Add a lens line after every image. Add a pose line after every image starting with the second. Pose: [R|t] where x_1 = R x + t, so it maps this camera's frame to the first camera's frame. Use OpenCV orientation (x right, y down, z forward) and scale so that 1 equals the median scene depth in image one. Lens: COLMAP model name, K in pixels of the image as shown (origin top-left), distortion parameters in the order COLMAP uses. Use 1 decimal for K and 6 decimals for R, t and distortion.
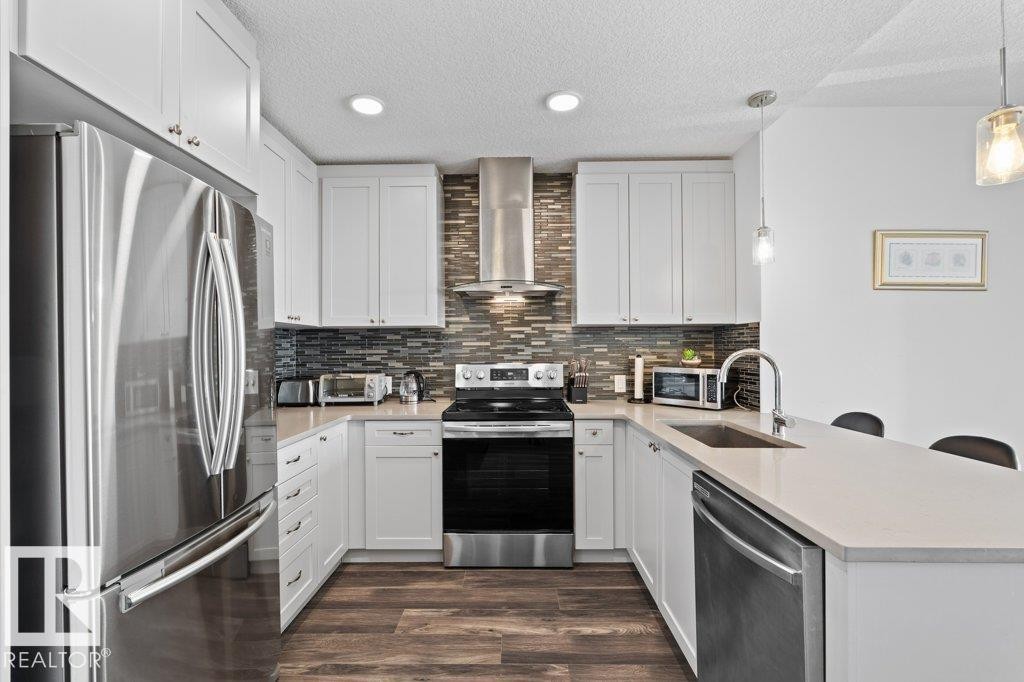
lens RADIAL K [[452.2, 0, 512.0], [0, 452.2, 341.0], [0, 0, 1]] dist [-0.005081, 0.000109]
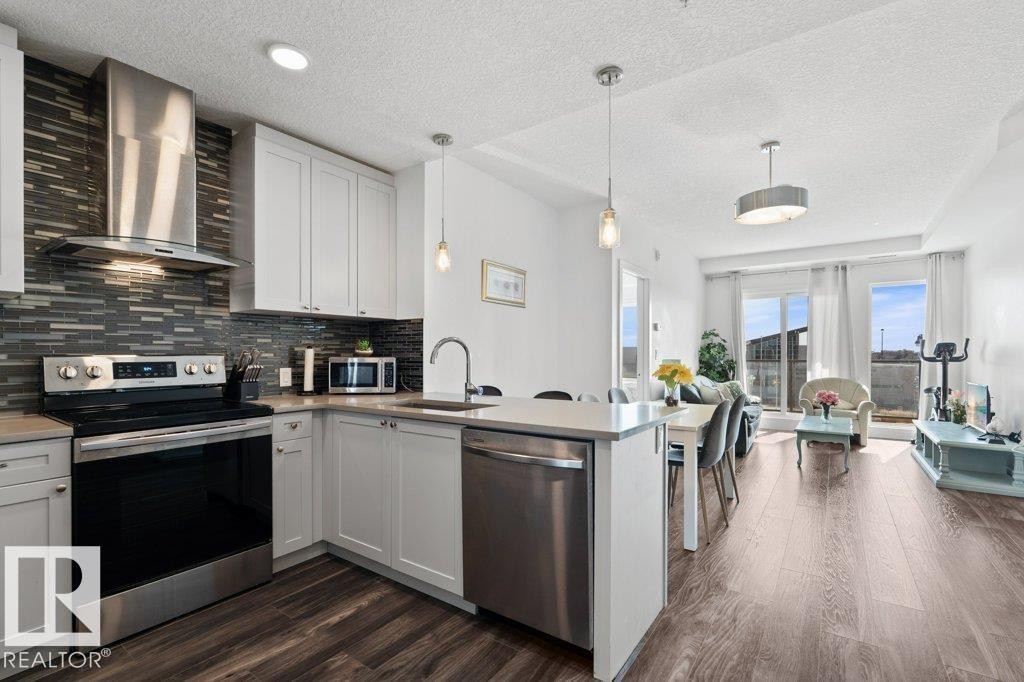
lens RADIAL K [[461.5, 0, 511.0], [0, 461.5, 352.7], [0, 0, 1]] dist [-0.005424, -0.000152]
pose [[0.563986, 0.003692, 0.825776, -0.299206], [-0.010898, 0.999936, 0.002973, 0.038241], [-0.825712, -0.010676, 0.563991, 0.086492]]
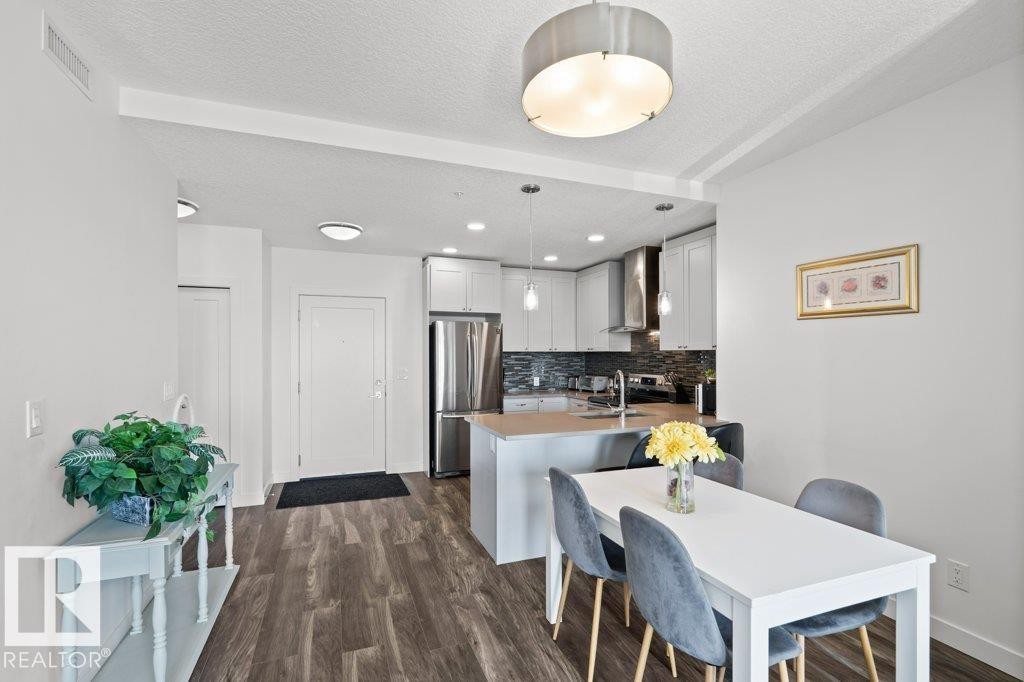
lens RADIAL K [[466.7, 0, 496.1], [0, 466.7, 349.6], [0, 0, 1]] dist [-0.000876, 0.000000]
pose [[0.346814, -0.004142, -0.937925, 1.377757], [0.009069, 0.999958, -0.001062, -0.040812], [0.937890, -0.008138, 0.346837, -0.065150]]
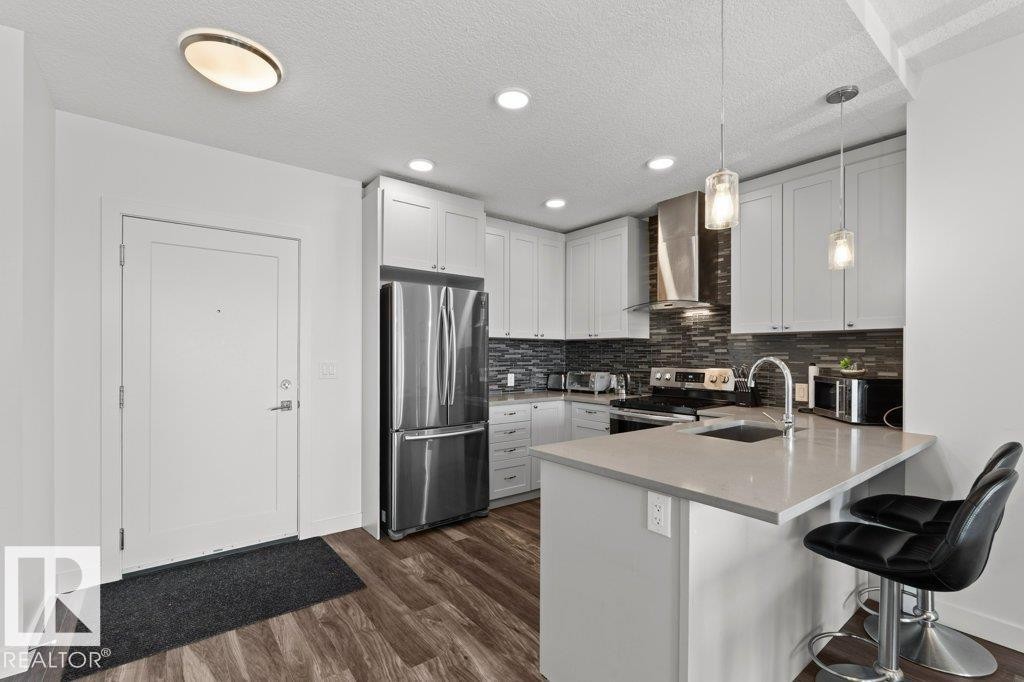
lens RADIAL K [[461.5, 0, 511.0], [0, 461.5, 352.7], [0, 0, 1]] dist [-0.005424, -0.000152]
pose [[0.622707, 0.005161, -0.782438, 0.662928], [0.000822, 0.999973, 0.007250, 0.001050], [0.782455, -0.005158, 0.622686, -0.114269]]
